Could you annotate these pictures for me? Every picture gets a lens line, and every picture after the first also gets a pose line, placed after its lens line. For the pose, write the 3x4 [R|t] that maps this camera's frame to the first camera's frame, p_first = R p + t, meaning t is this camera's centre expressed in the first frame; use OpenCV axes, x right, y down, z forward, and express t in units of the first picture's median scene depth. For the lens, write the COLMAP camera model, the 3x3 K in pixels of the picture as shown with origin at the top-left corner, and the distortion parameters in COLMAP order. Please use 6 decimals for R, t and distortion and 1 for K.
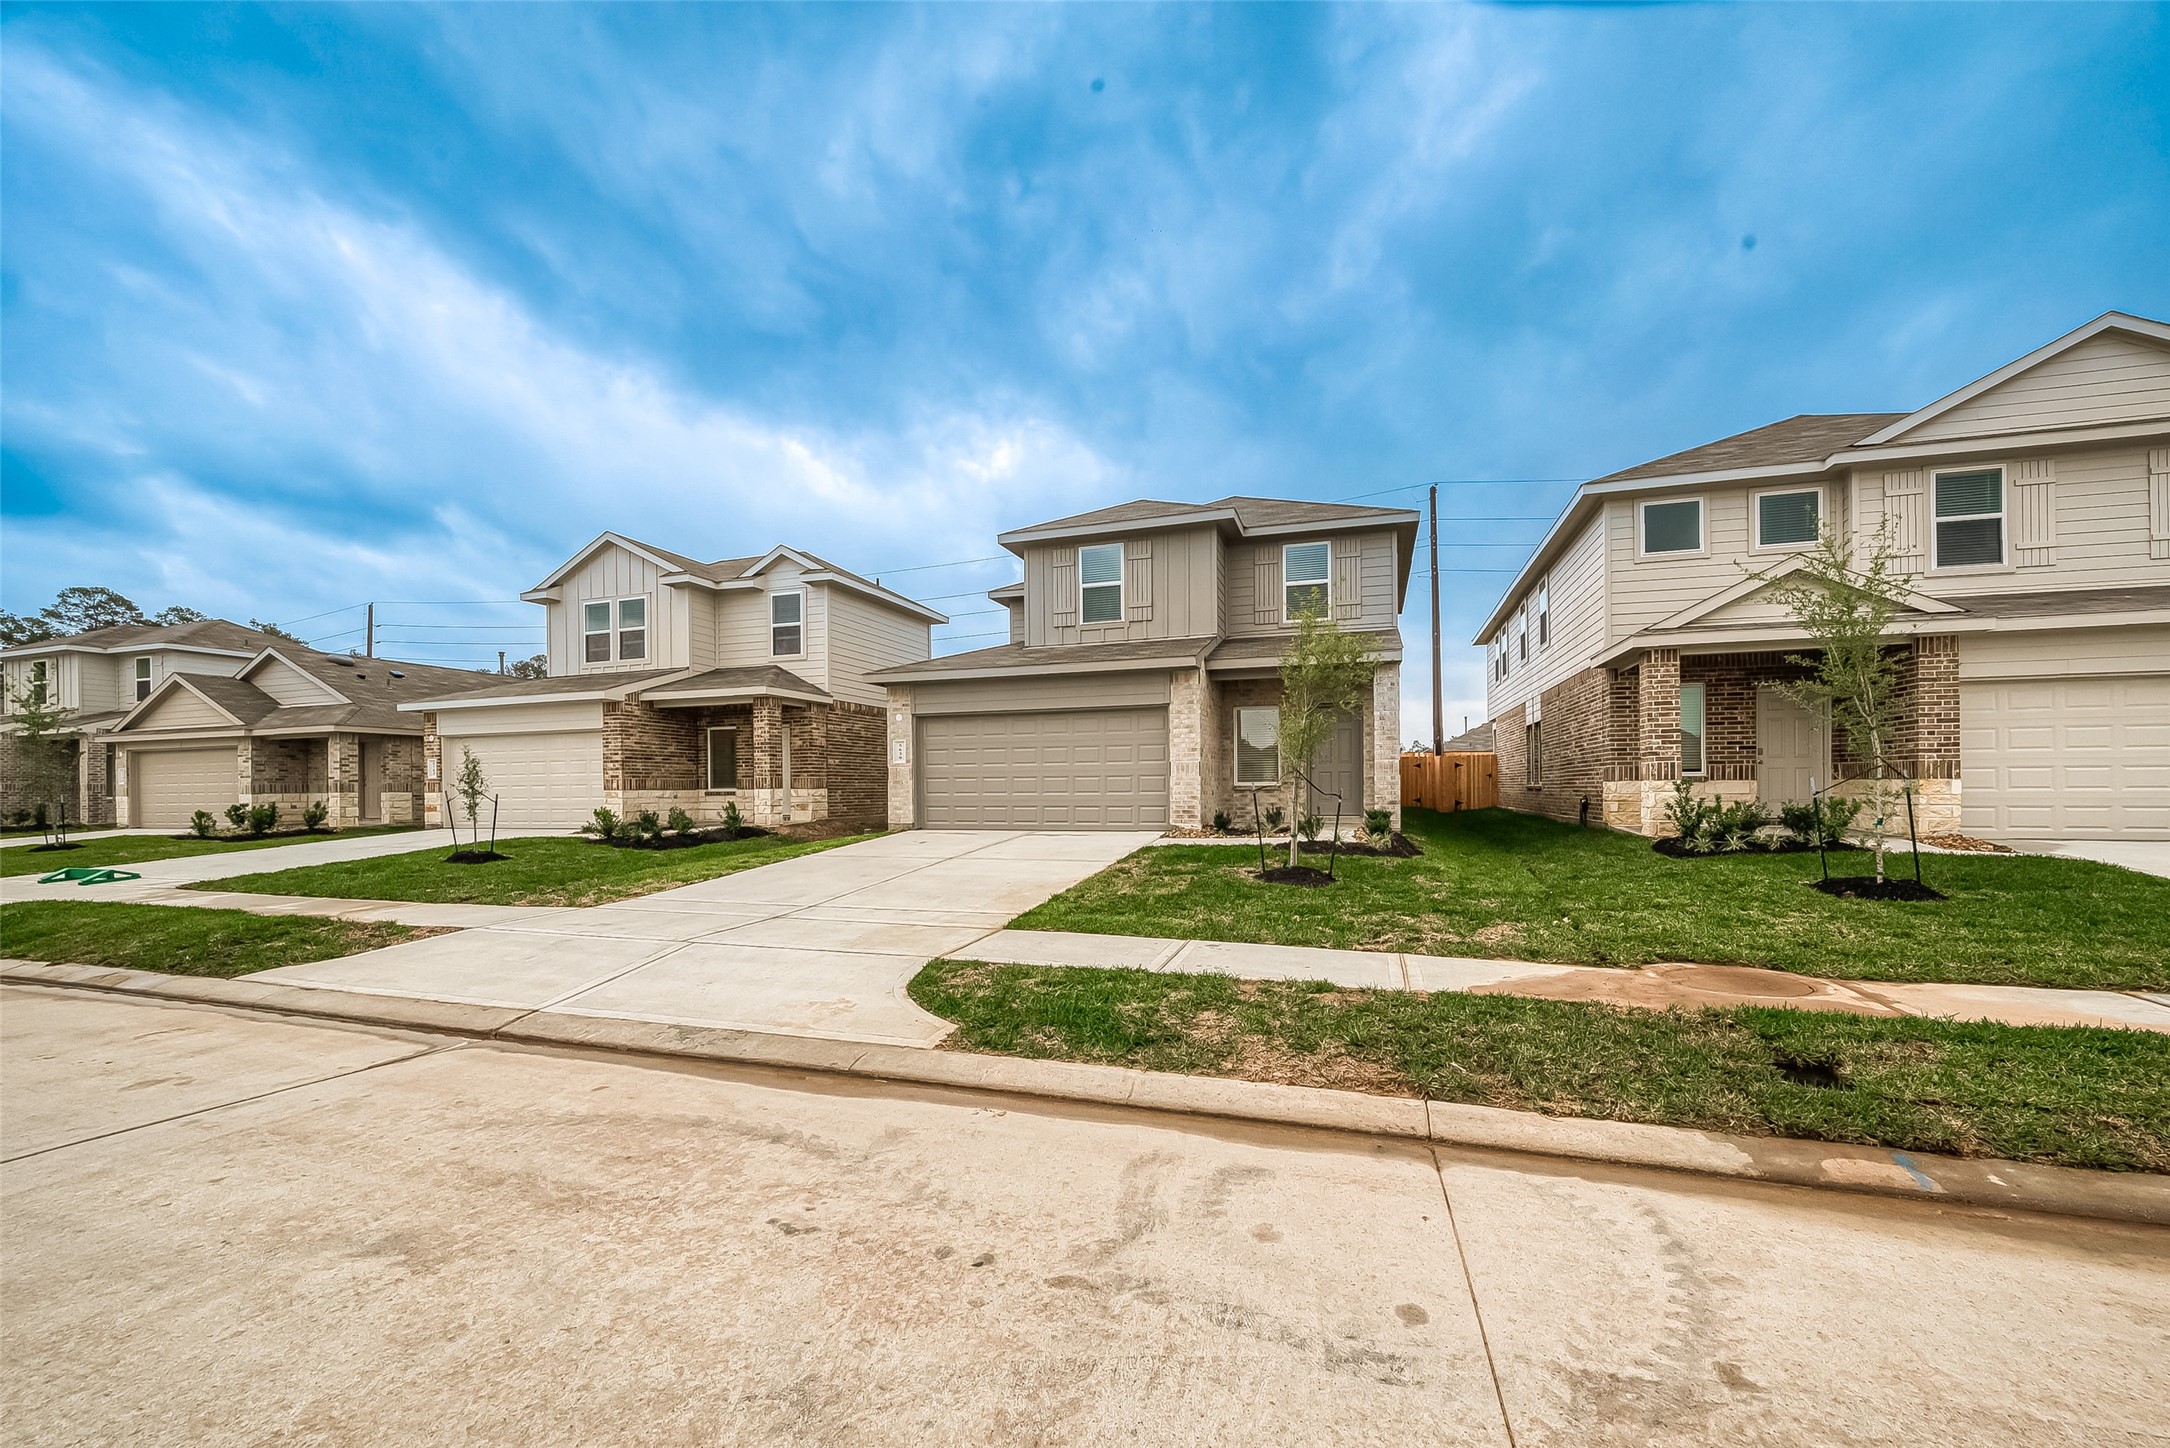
lens RADIAL K [[850.7, 0, 1094.8], [0, 850.7, 801.5], [0, 0, 1]] dist [0.000763, -0.002923]
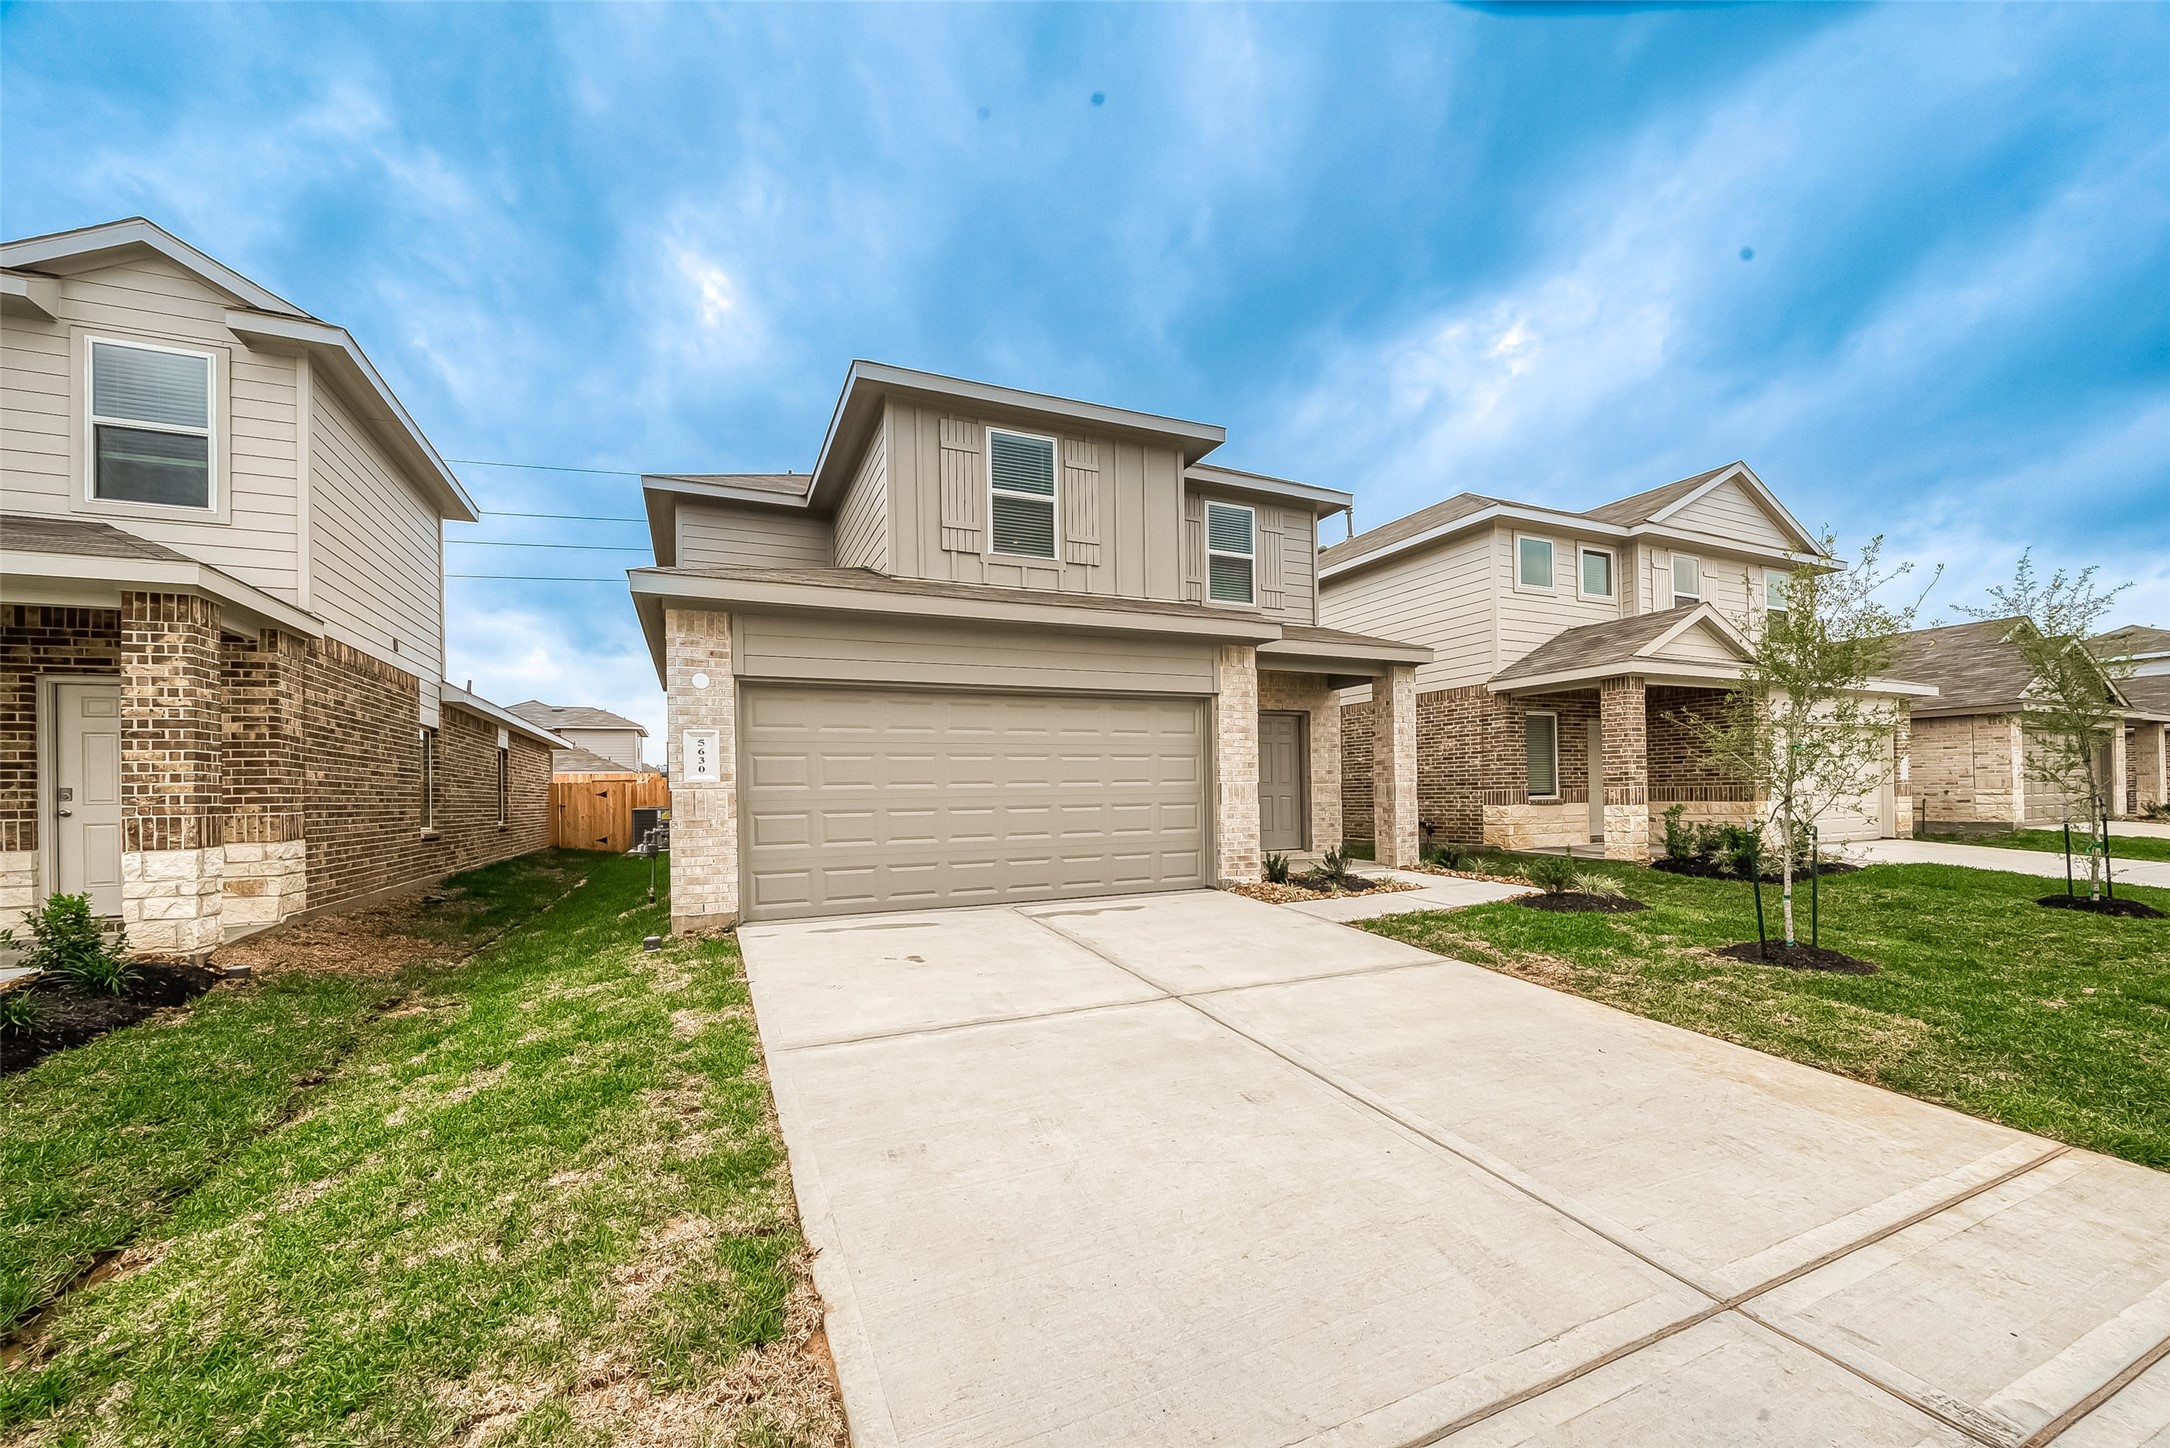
lens RADIAL K [[850.7, 0, 1094.8], [0, 850.7, 801.5], [0, 0, 1]] dist [0.000763, -0.002923]
pose [[0.738644, -0.009126, 0.674034, -0.374213], [0.023576, 0.999646, -0.012302, -0.023684], [-0.673683, 0.024978, 0.738598, 0.517509]]
